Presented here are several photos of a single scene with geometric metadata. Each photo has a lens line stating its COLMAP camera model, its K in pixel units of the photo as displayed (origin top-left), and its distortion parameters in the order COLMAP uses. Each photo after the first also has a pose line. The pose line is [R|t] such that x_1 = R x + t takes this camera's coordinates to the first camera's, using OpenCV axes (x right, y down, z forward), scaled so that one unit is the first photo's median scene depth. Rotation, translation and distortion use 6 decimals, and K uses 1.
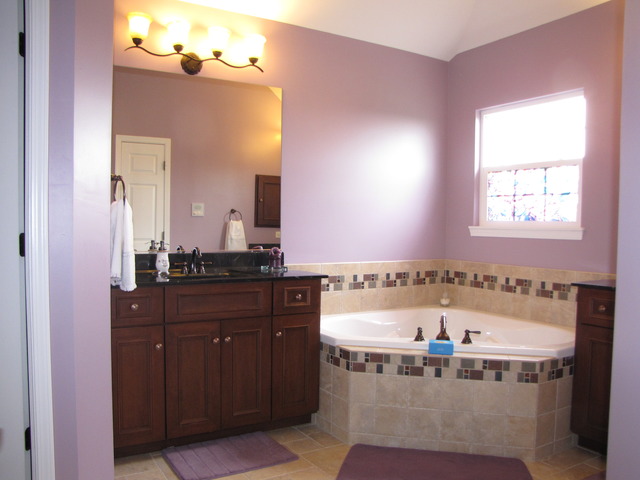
lens RADIAL K [[543.4, 0, 320.0], [0, 543.4, 240.0], [0, 0, 1]] dist [-0.185708, 0.144151]
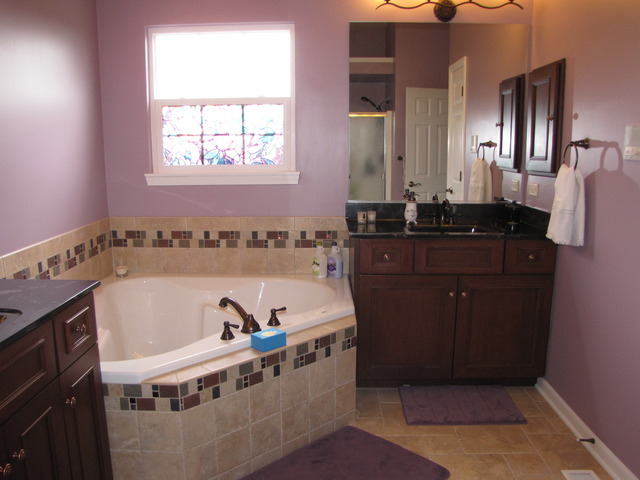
lens RADIAL K [[543.4, 0, 320.0], [0, 543.4, 240.0], [0, 0, 1]] dist [-0.185708, 0.144151]
pose [[0.537986, -0.170047, 0.825624, -0.296614], [0.036051, 0.983187, 0.179008, -0.070878], [-0.842182, -0.066539, 0.535072, 0.395873]]
